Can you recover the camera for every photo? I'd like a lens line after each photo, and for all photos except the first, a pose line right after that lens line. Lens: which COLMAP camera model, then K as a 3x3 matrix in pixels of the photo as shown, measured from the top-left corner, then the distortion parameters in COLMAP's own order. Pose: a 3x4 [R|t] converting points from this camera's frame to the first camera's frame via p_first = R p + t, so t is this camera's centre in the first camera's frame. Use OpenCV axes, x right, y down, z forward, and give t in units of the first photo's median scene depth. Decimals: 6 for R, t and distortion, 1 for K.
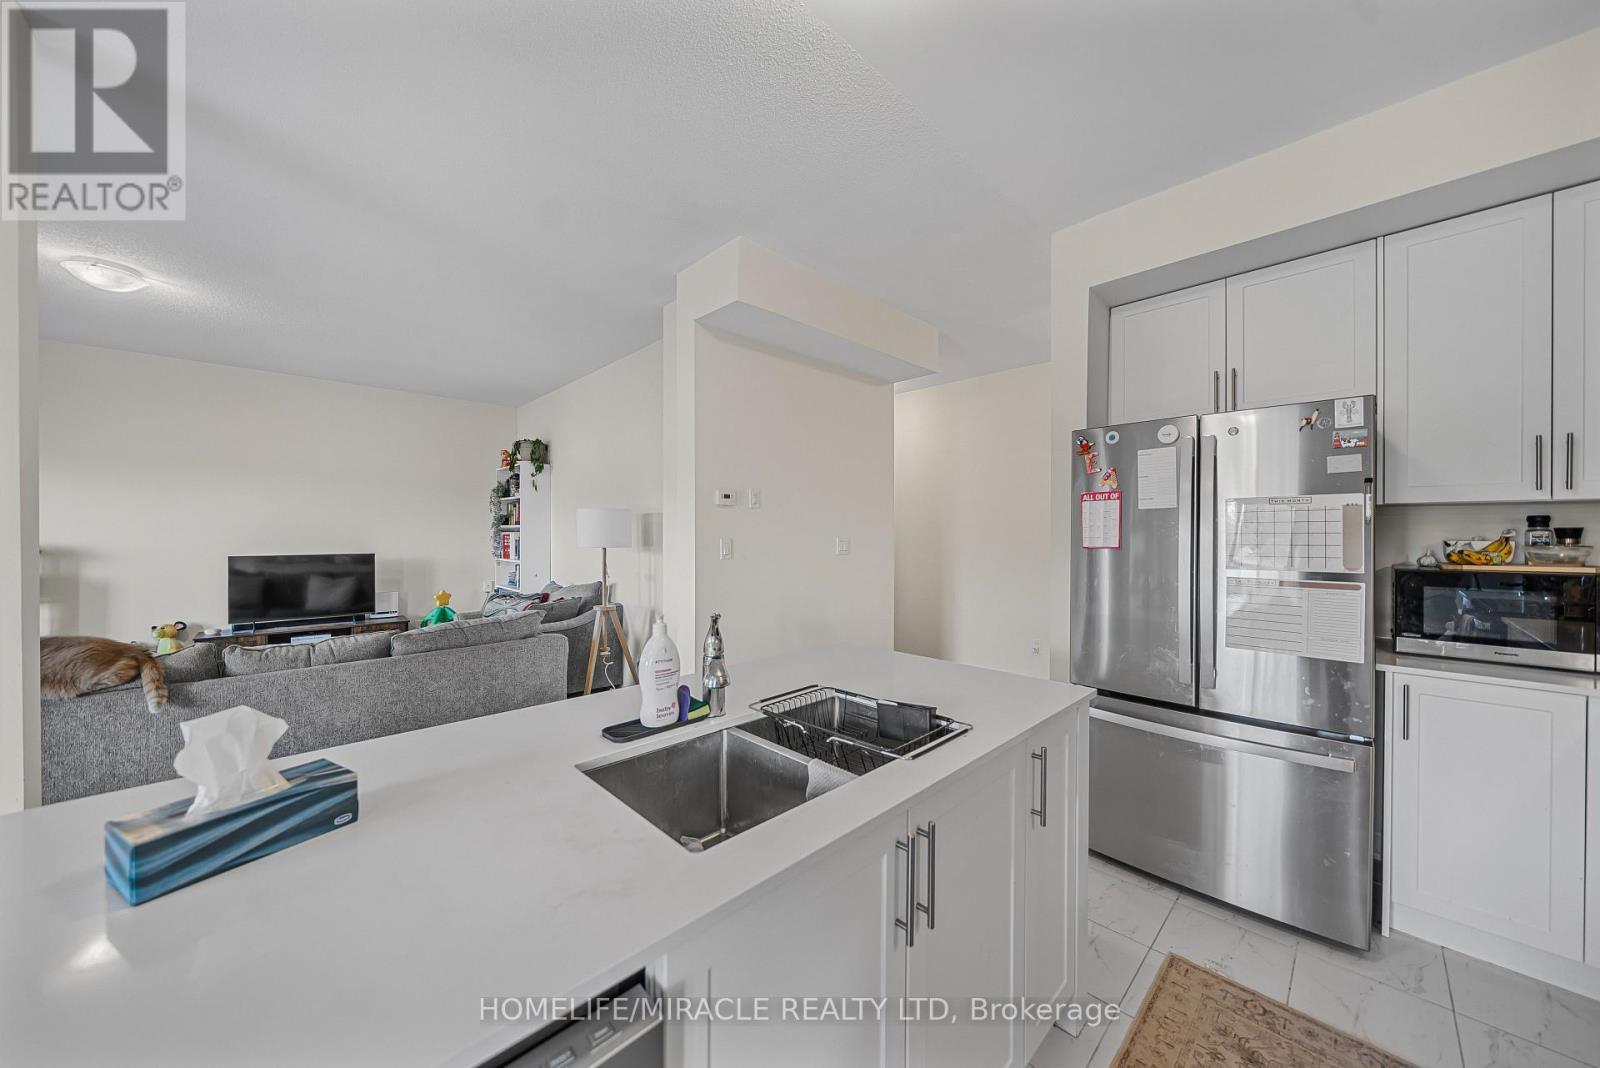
lens RADIAL K [[559.2, 0, 802.1], [0, 559.2, 535.4], [0, 0, 1]] dist [-0.006580, -0.000083]
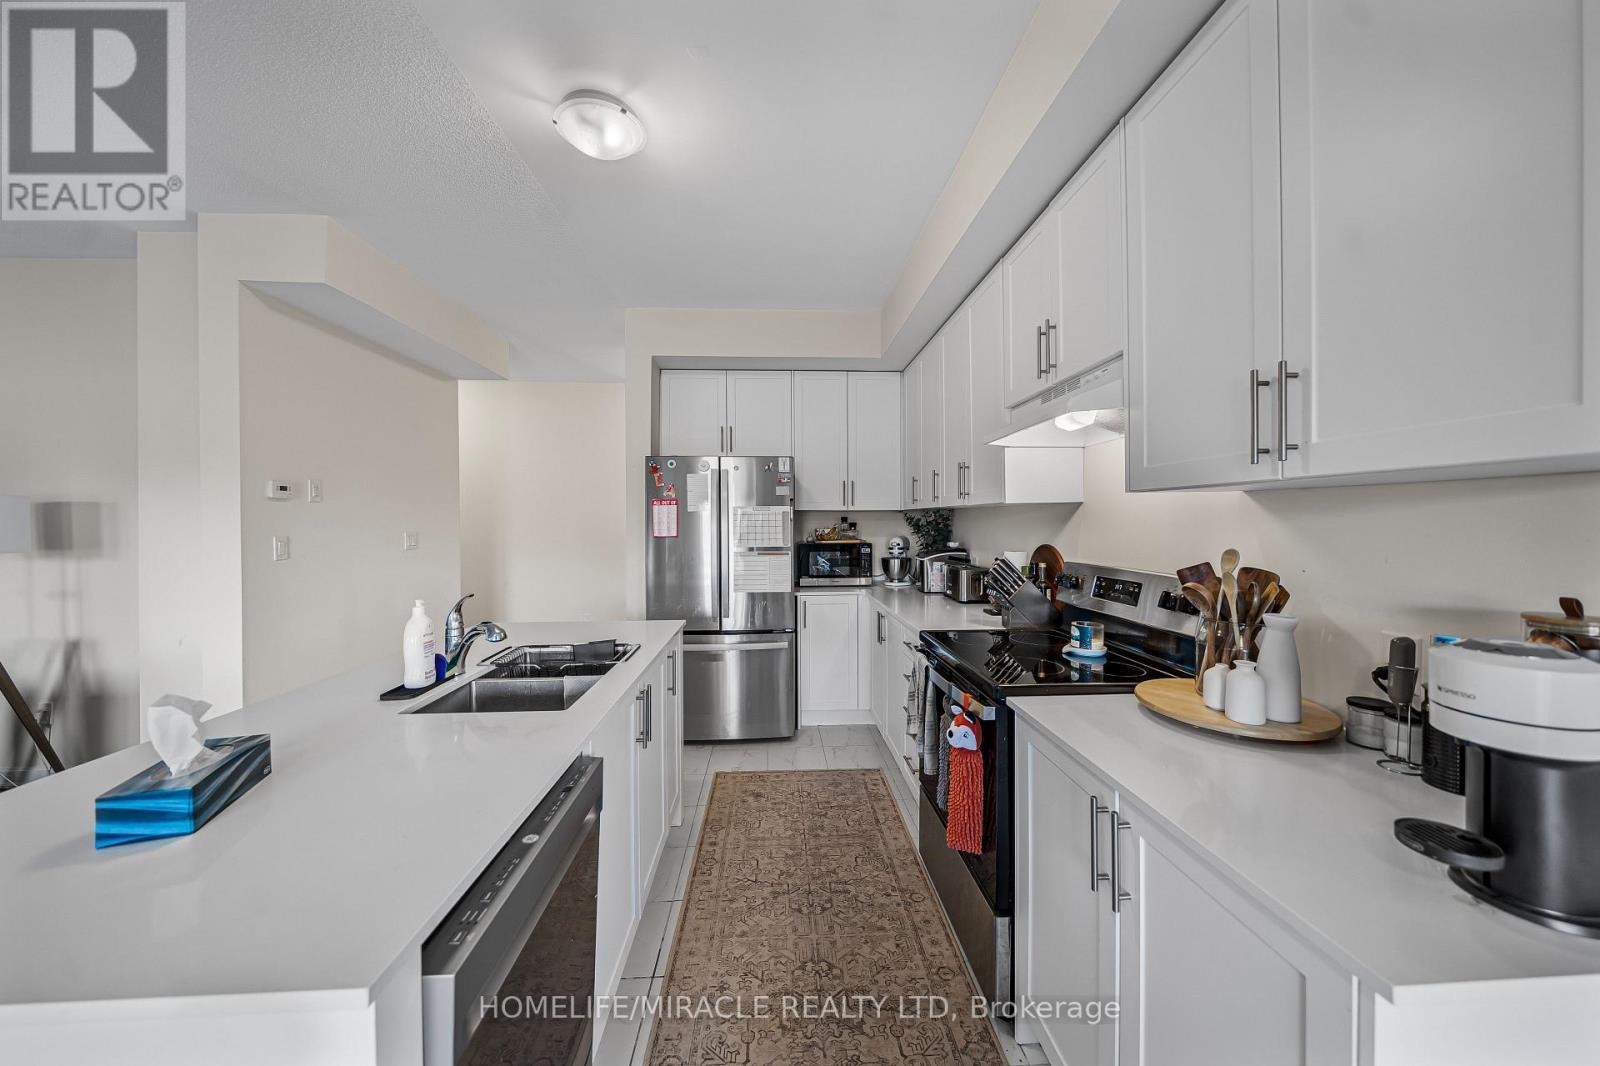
lens RADIAL K [[553.7, 0, 804.2], [0, 553.7, 523.3], [0, 0, 1]] dist [-0.006216, 0.000018]
pose [[0.656617, -0.006433, 0.754197, -0.347314], [0.007788, 0.999968, 0.001749, -0.013612], [-0.754184, 0.004725, 0.656646, -0.261788]]
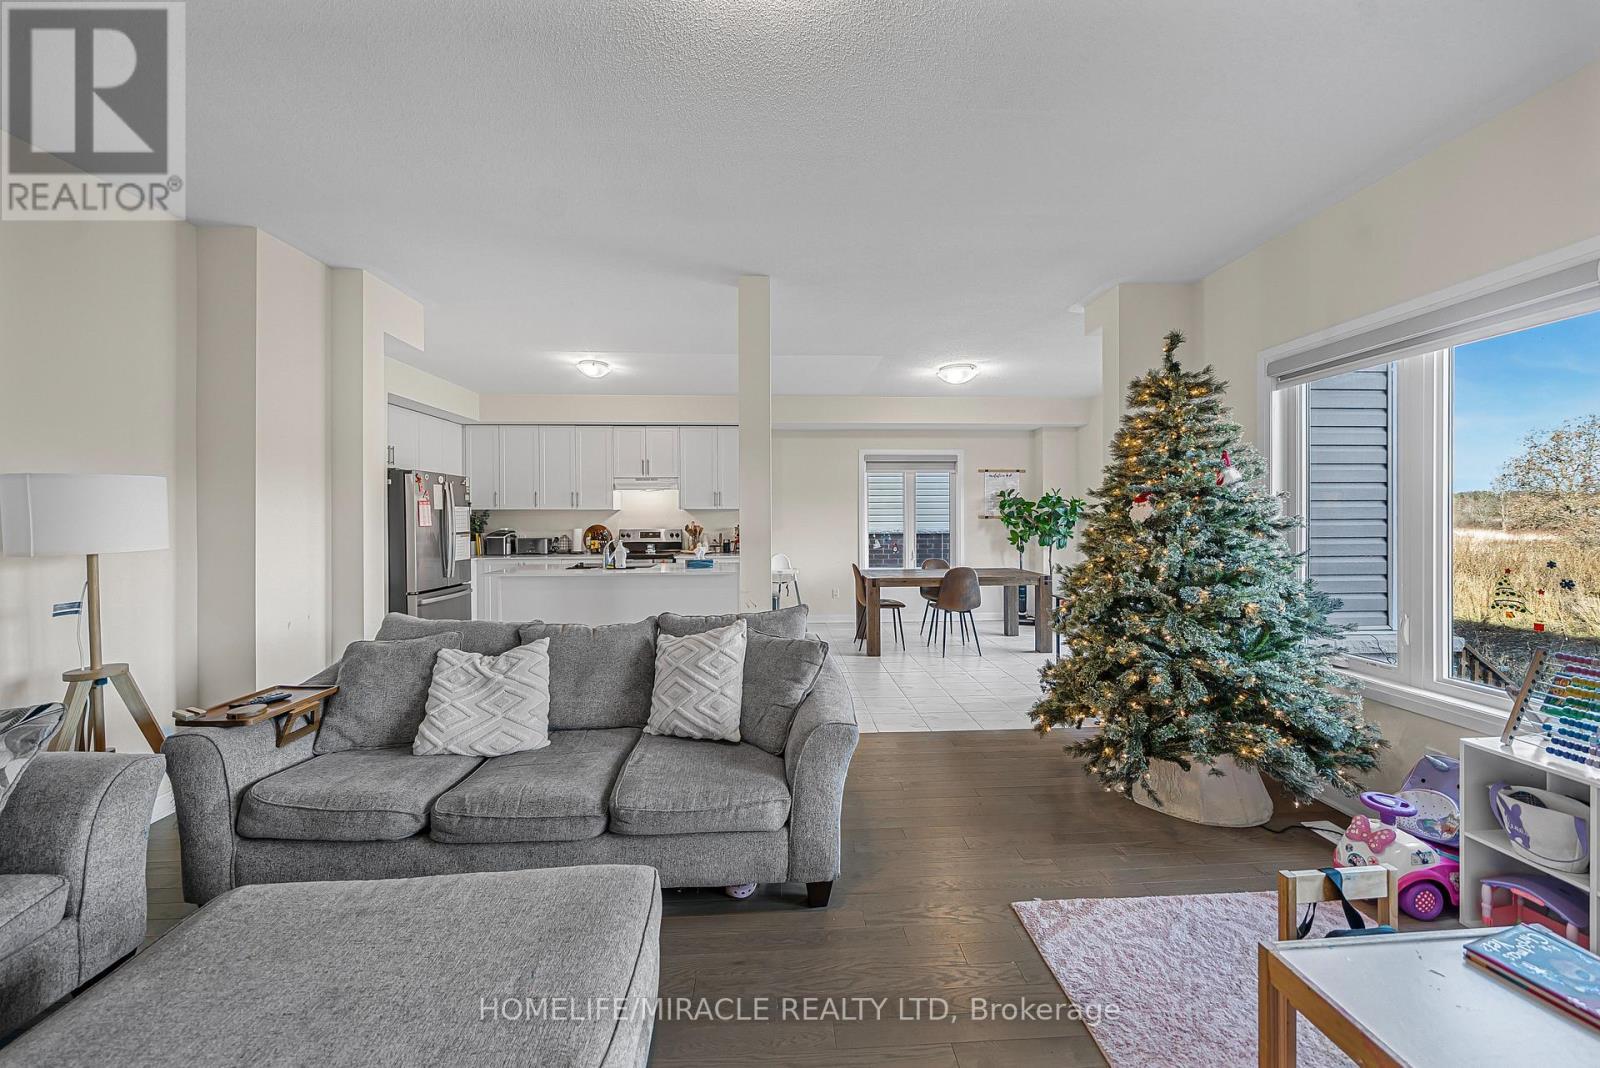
lens RADIAL K [[565.2, 0, 799.3], [0, 565.2, 518.8], [0, 0, 1]] dist [-0.003235, -0.000098]
pose [[-0.747789, -0.000018, 0.663936, -2.103437], [0.006671, 0.999949, 0.007541, -0.014465], [-0.663903, 0.010068, -0.747751, 1.740220]]
